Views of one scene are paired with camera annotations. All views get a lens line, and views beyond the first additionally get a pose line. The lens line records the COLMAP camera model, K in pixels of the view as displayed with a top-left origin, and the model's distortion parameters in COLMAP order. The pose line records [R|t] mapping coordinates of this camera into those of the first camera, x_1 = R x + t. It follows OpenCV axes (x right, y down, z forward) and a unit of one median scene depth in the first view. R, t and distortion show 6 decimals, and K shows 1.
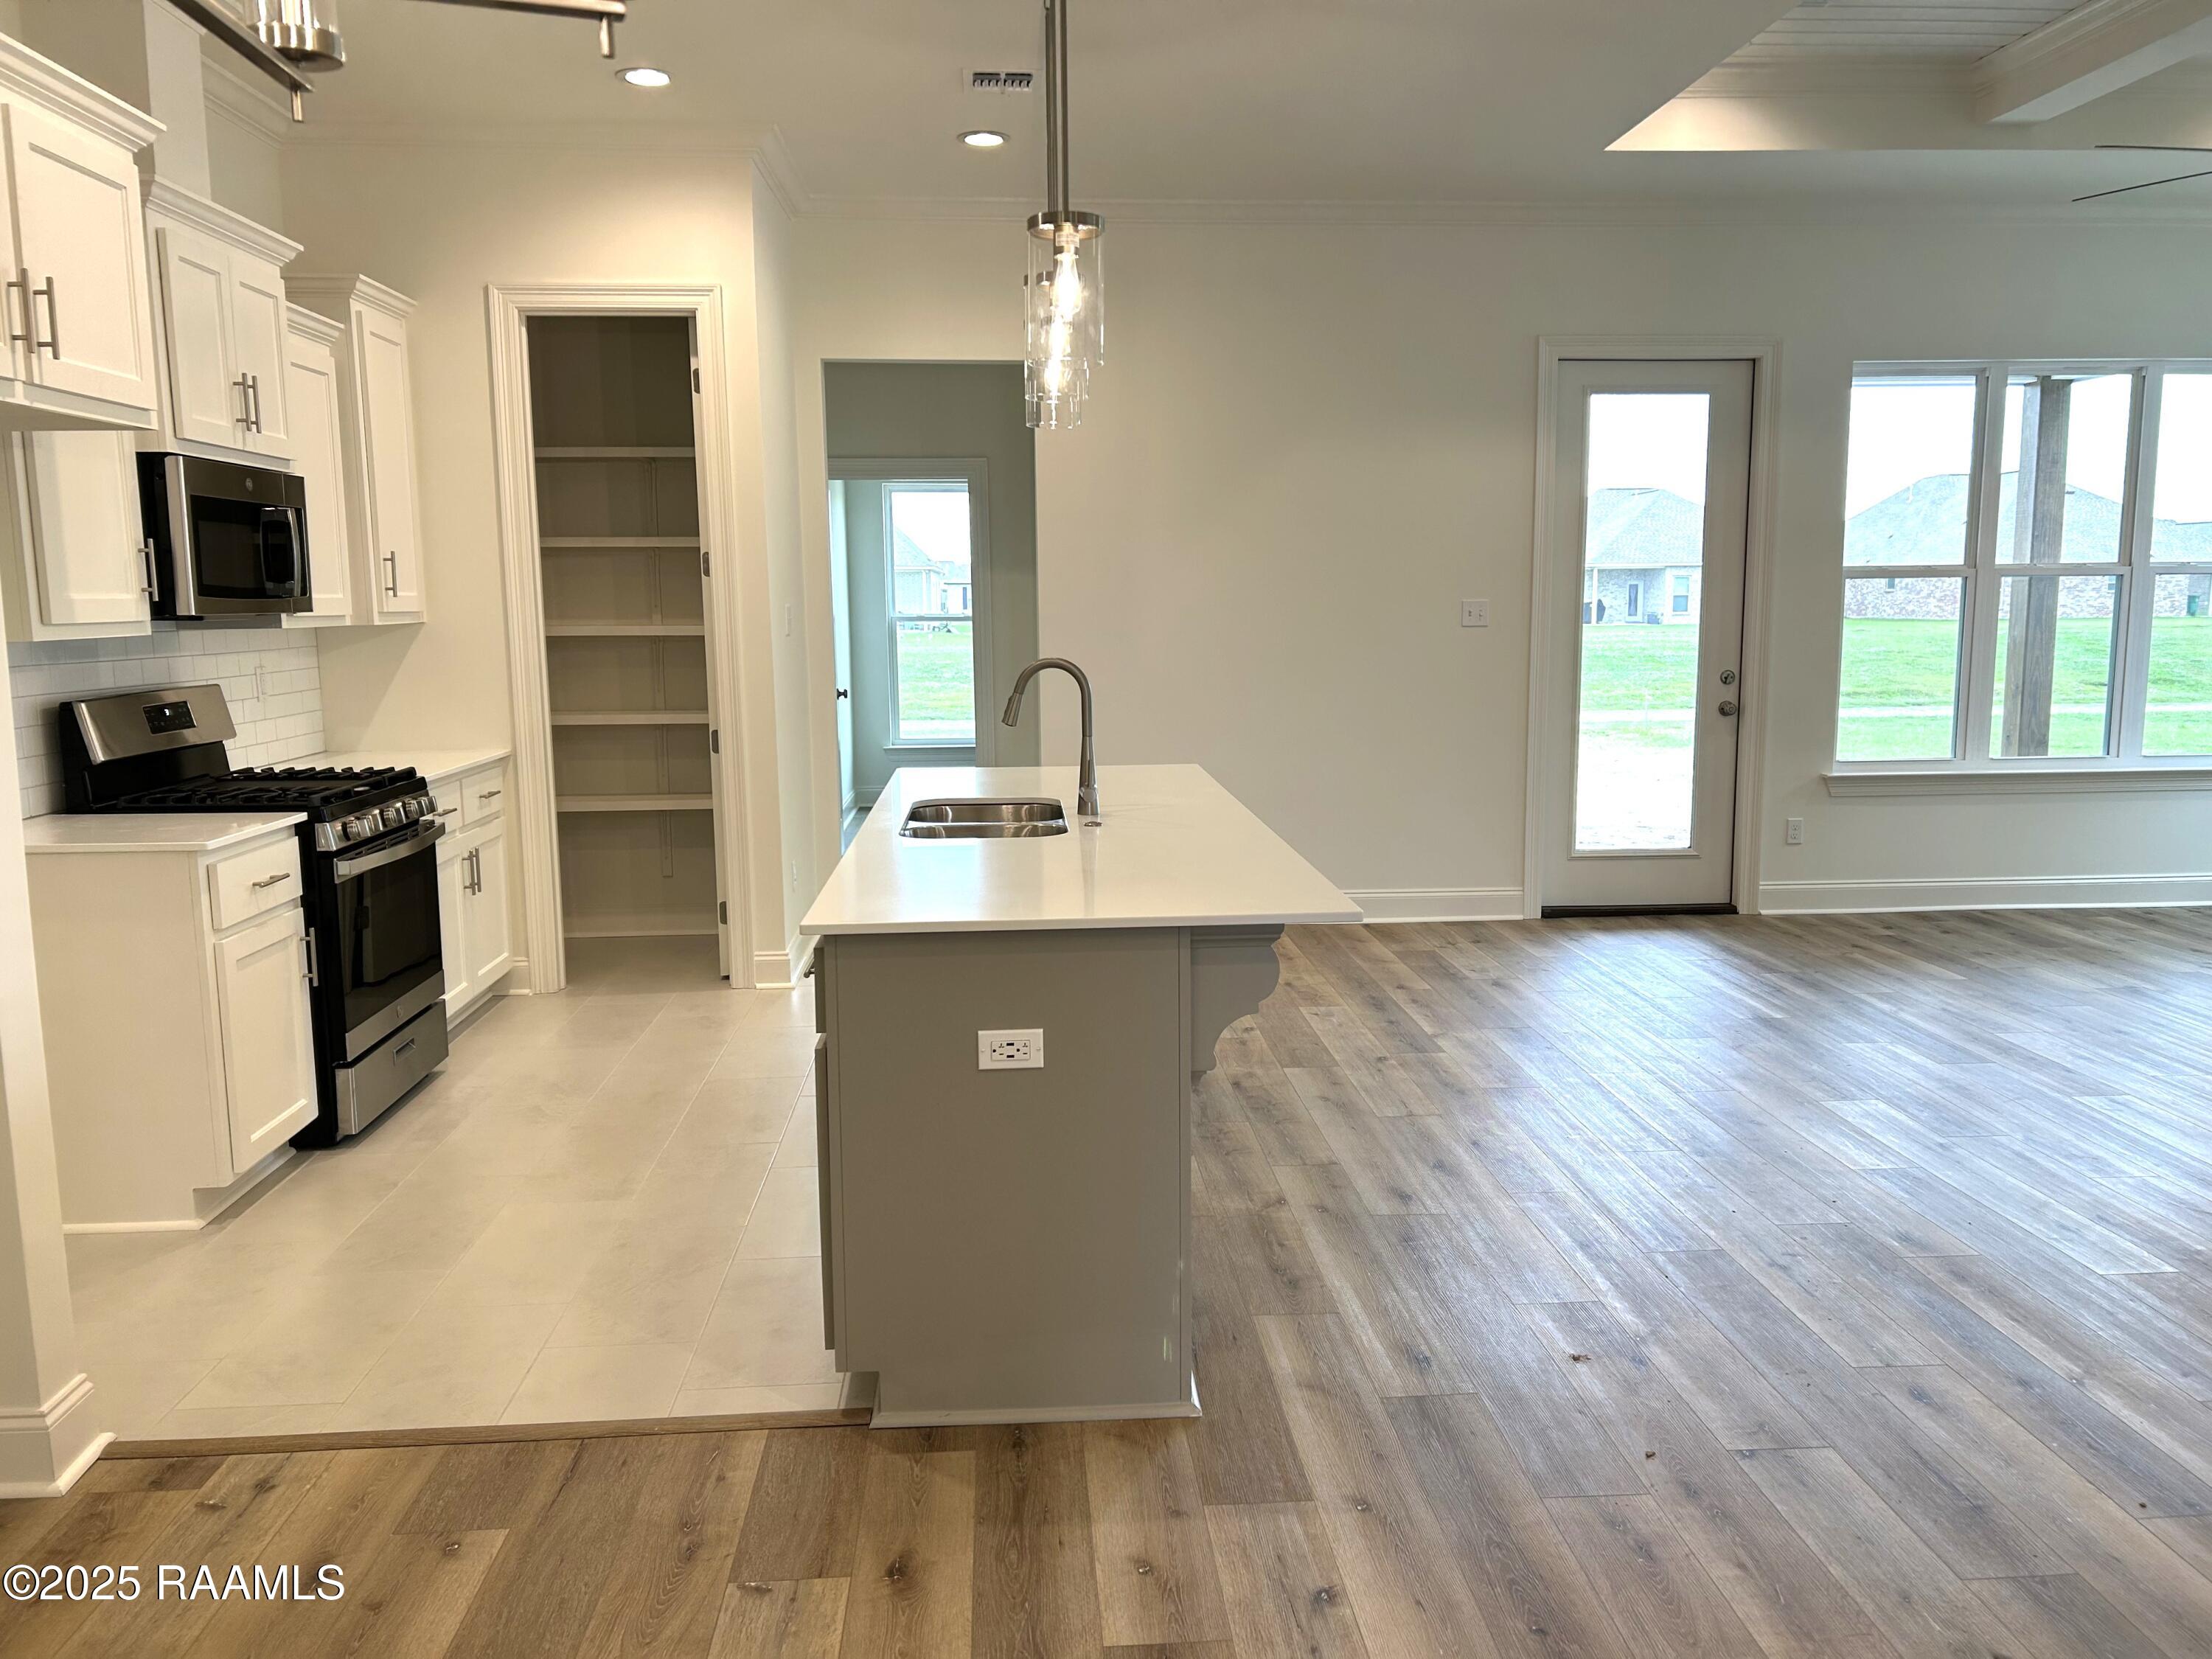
lens RADIAL K [[1691.0, 0, 1117.5], [0, 1691.0, 828.0], [0, 0, 1]] dist [0.013586, -0.002320]
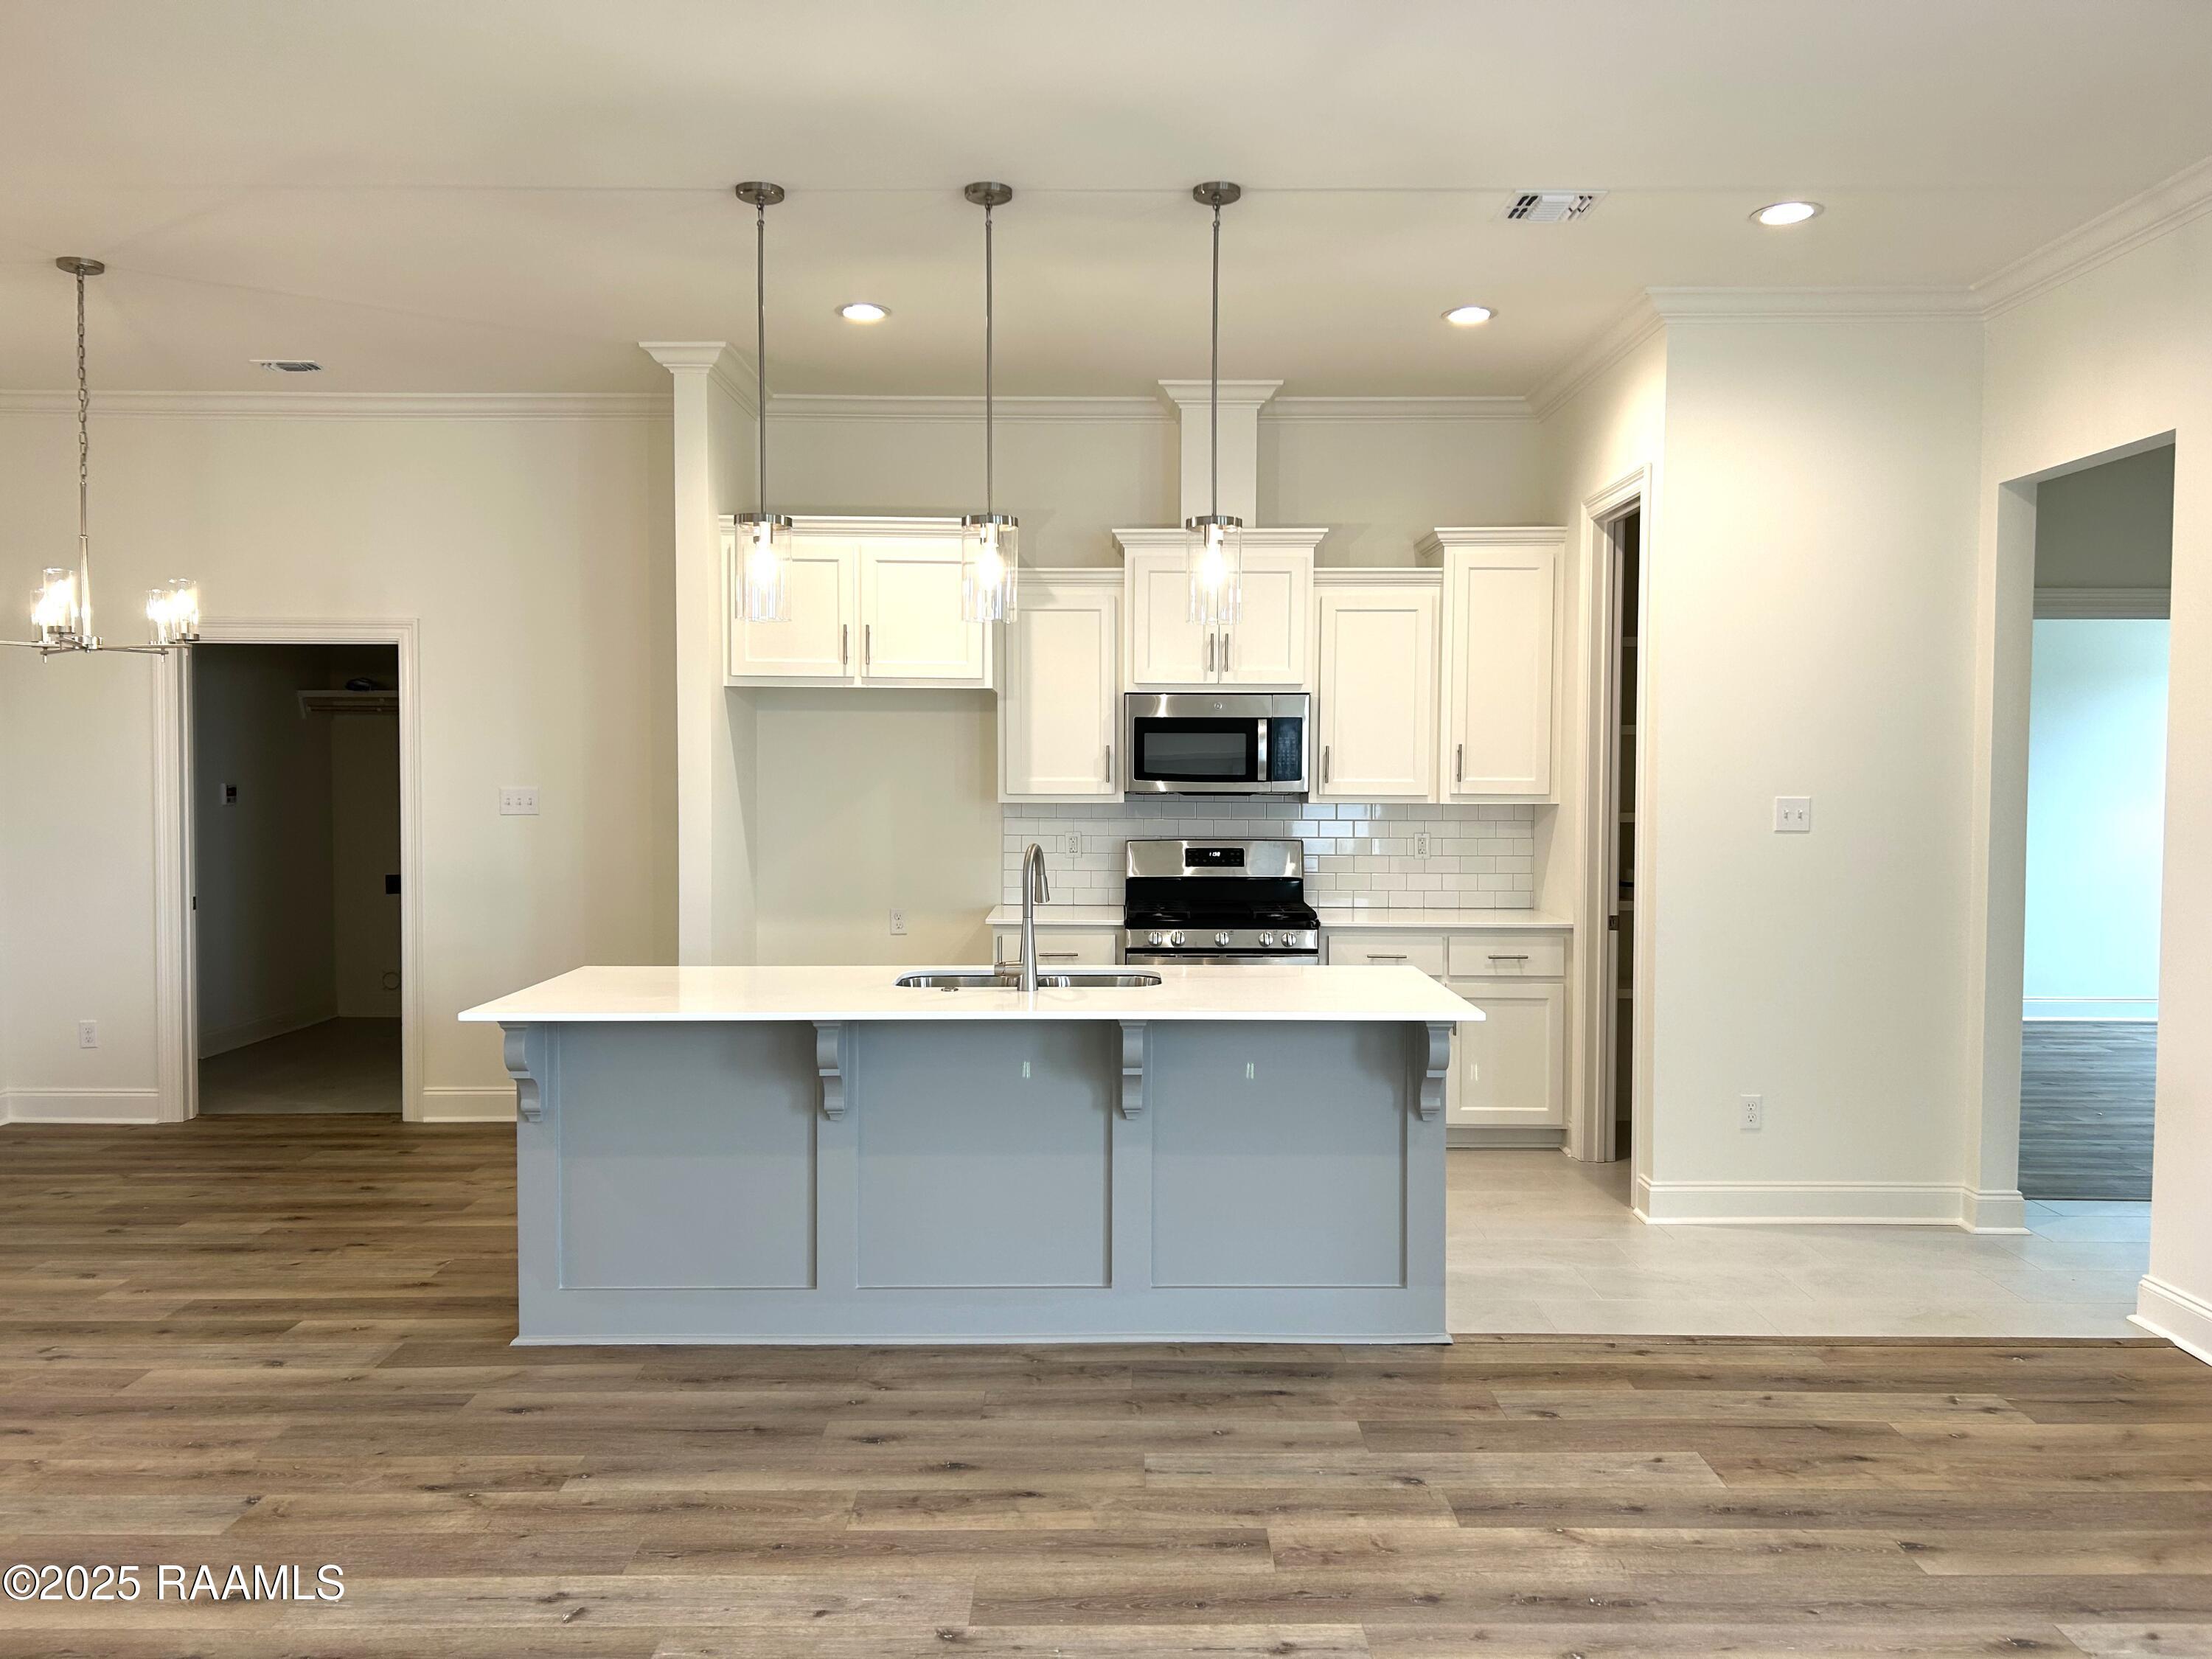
lens RADIAL K [[1691.0, 0, 1117.7], [0, 1691.0, 826.2], [0, 0, 1]] dist [0.013586, -0.002320]
pose [[-0.063889, 0.049061, -0.996750, 1.019947], [-0.148732, 0.987168, 0.058123, -0.179363], [0.986811, 0.151963, -0.055772, 1.079746]]
